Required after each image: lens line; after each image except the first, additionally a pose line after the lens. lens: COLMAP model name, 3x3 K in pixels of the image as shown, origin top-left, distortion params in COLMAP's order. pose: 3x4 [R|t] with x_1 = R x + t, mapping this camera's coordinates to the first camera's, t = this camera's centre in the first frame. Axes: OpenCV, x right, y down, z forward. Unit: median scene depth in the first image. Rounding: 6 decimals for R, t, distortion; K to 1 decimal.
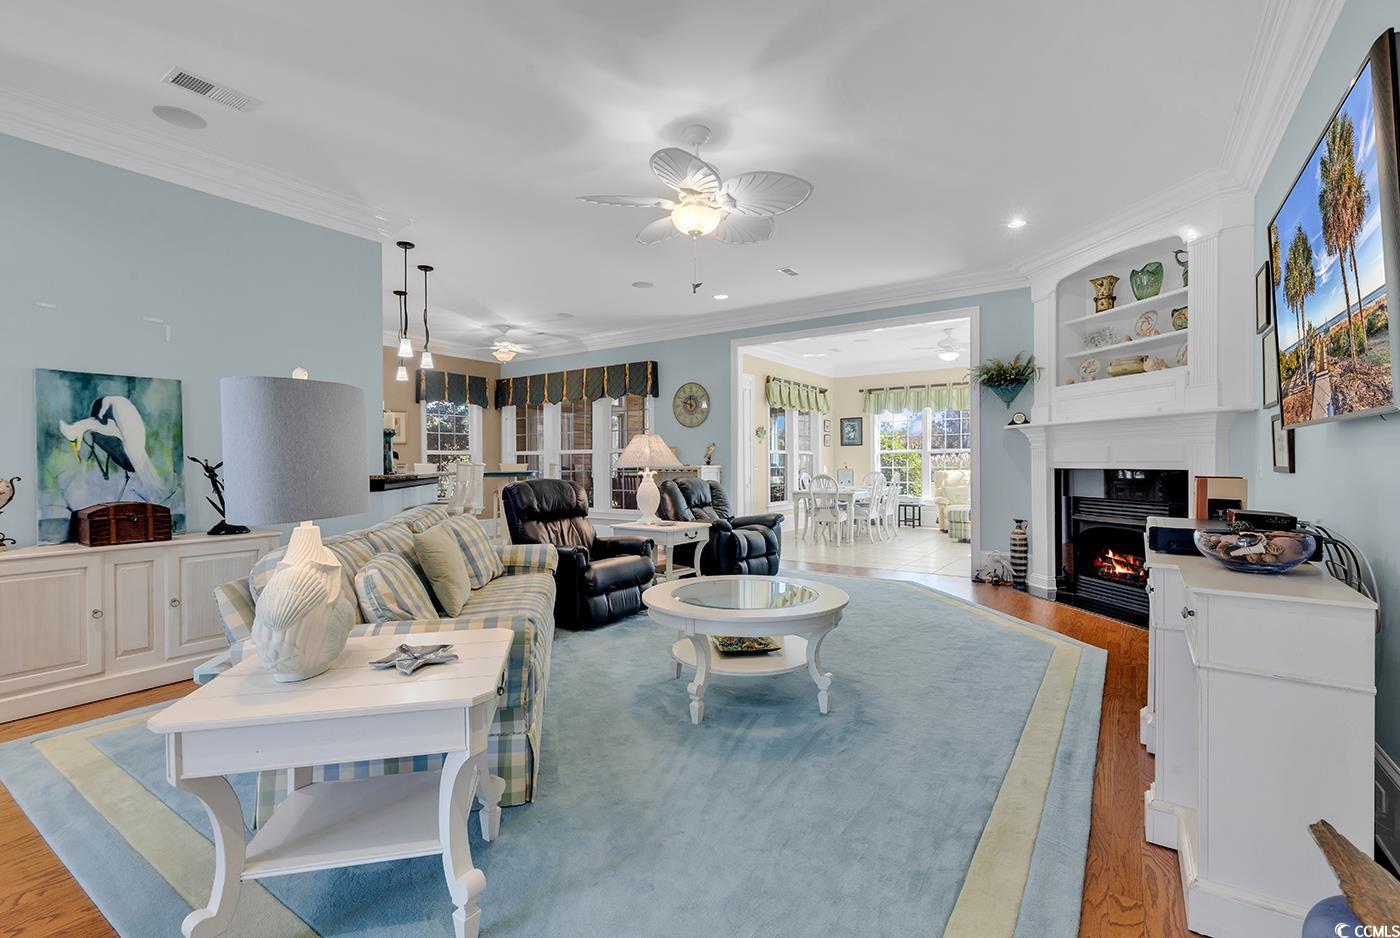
lens RADIAL K [[627.3, 0, 701.2], [0, 627.3, 465.9], [0, 0, 1]] dist [0.005363, 0.000647]
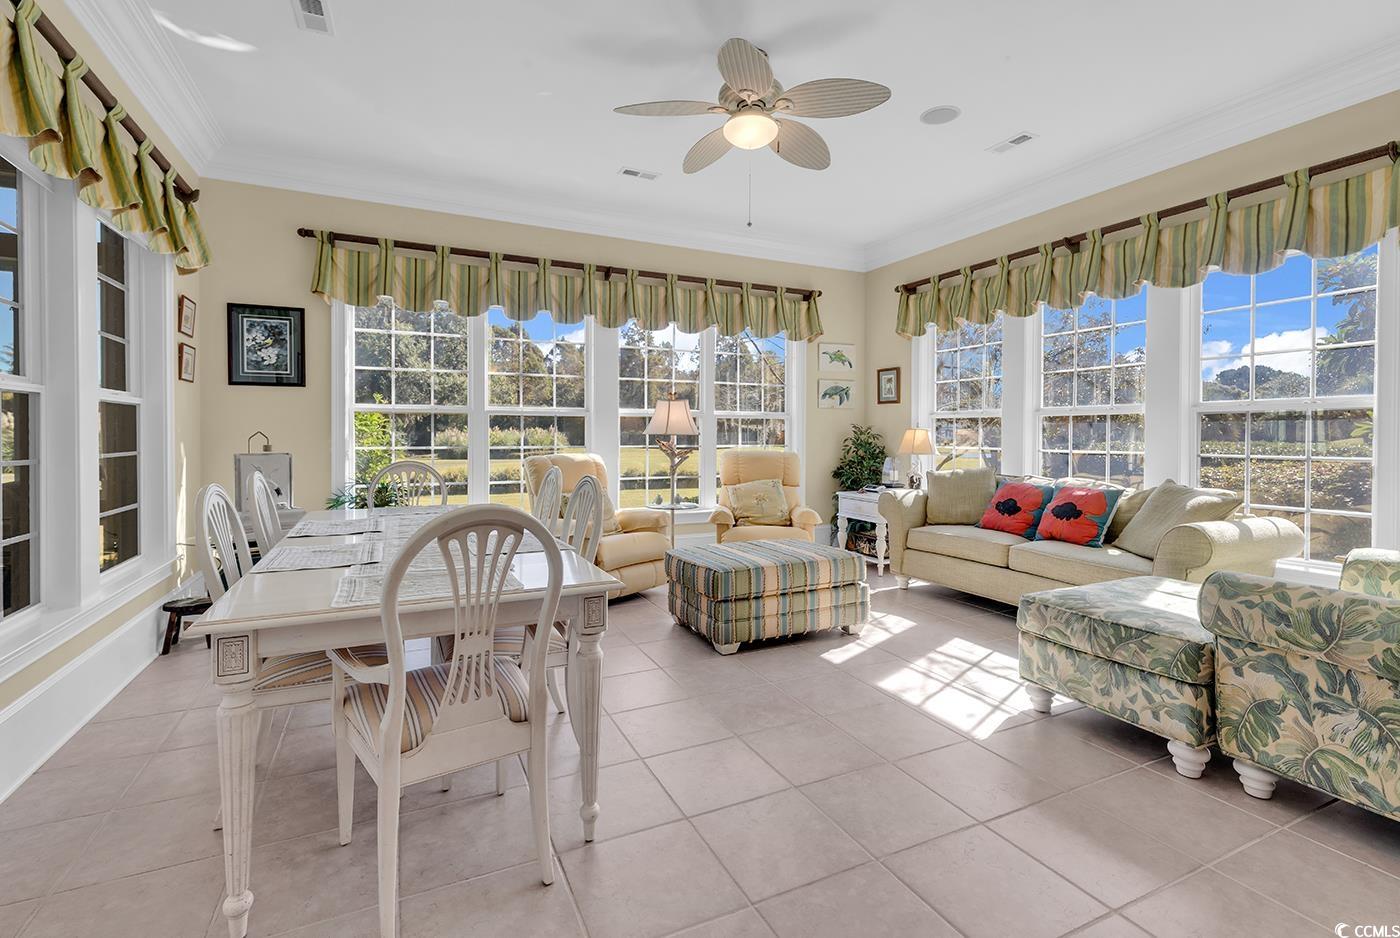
lens RADIAL K [[627.3, 0, 697.3], [0, 627.3, 445.3], [0, 0, 1]] dist [0.005363, 0.000647]
pose [[0.503353, -0.007320, 0.864050, 0.111289], [-0.002520, 0.999947, 0.009939, -0.005432], [-0.864077, -0.007180, 0.503308, 1.228366]]
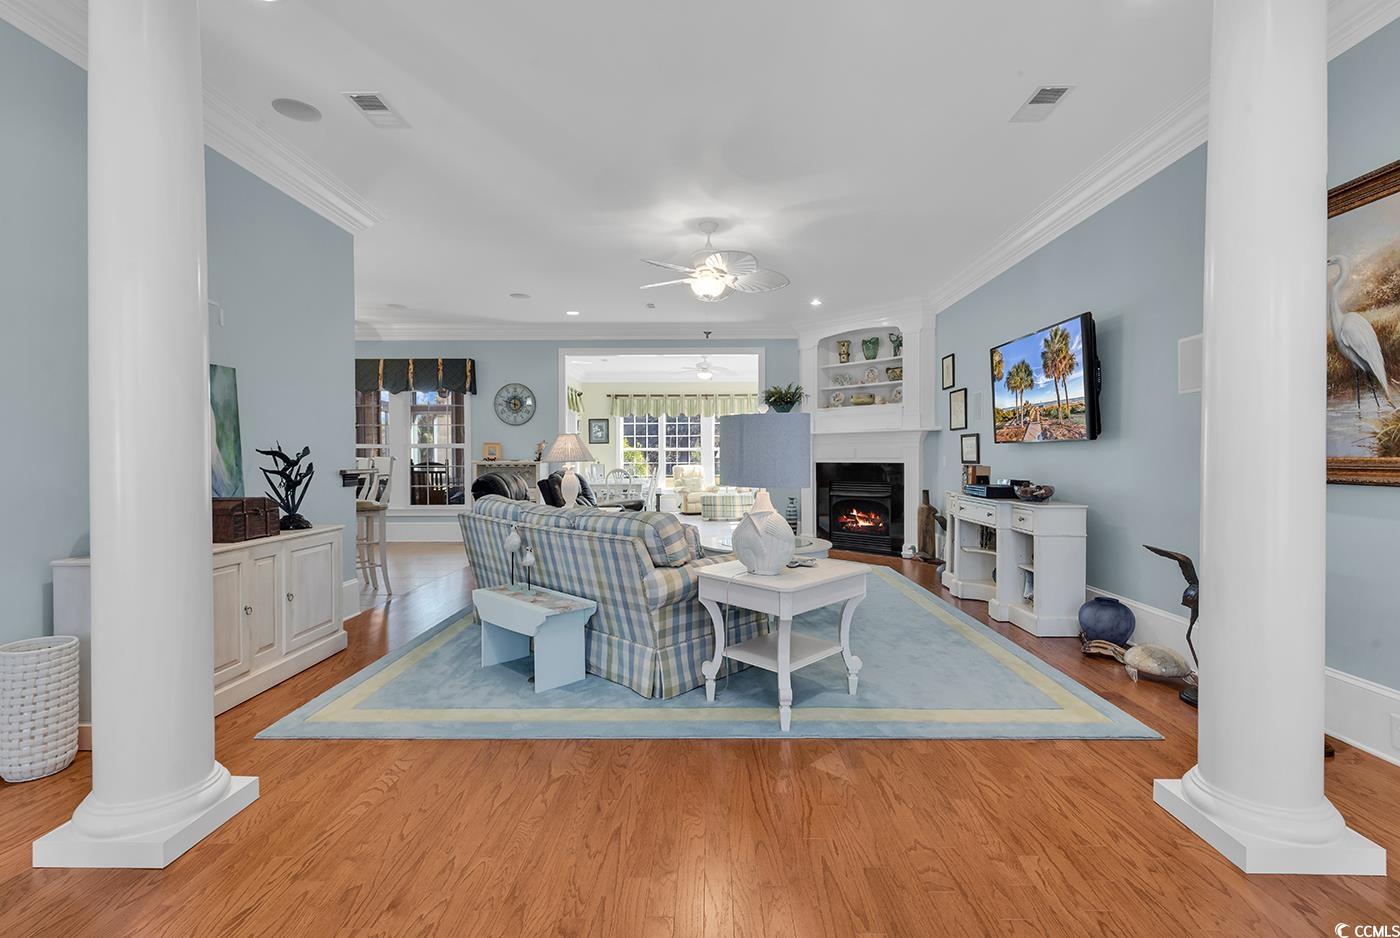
lens RADIAL K [[627.3, 0, 710.6], [0, 627.3, 465.0], [0, 0, 1]] dist [0.005363, 0.000647]
pose [[0.828781, -0.004031, 0.559558, -0.455953], [0.001350, 0.999986, 0.005204, 0.002588], [-0.559571, -0.003558, 0.828775, -0.104733]]
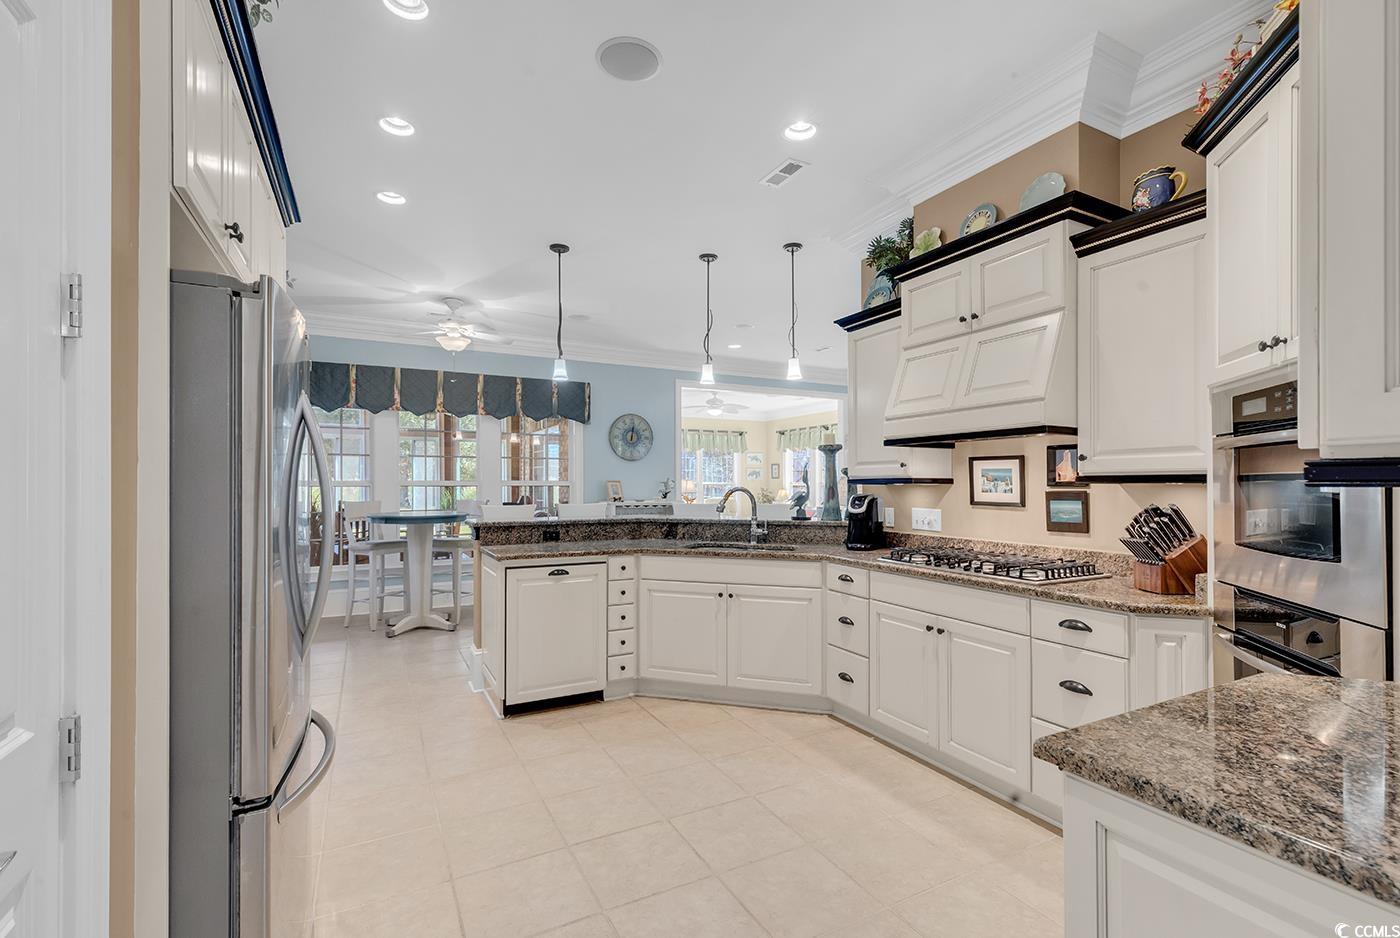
lens RADIAL K [[627.3, 0, 705.0], [0, 627.3, 477.9], [0, 0, 1]] dist [0.005363, 0.000647]
pose [[0.461140, 0.014529, 0.887208, -1.087488], [0.004262, 0.999818, -0.018588, -0.022639], [-0.887317, 0.012353, 0.460994, 0.617549]]
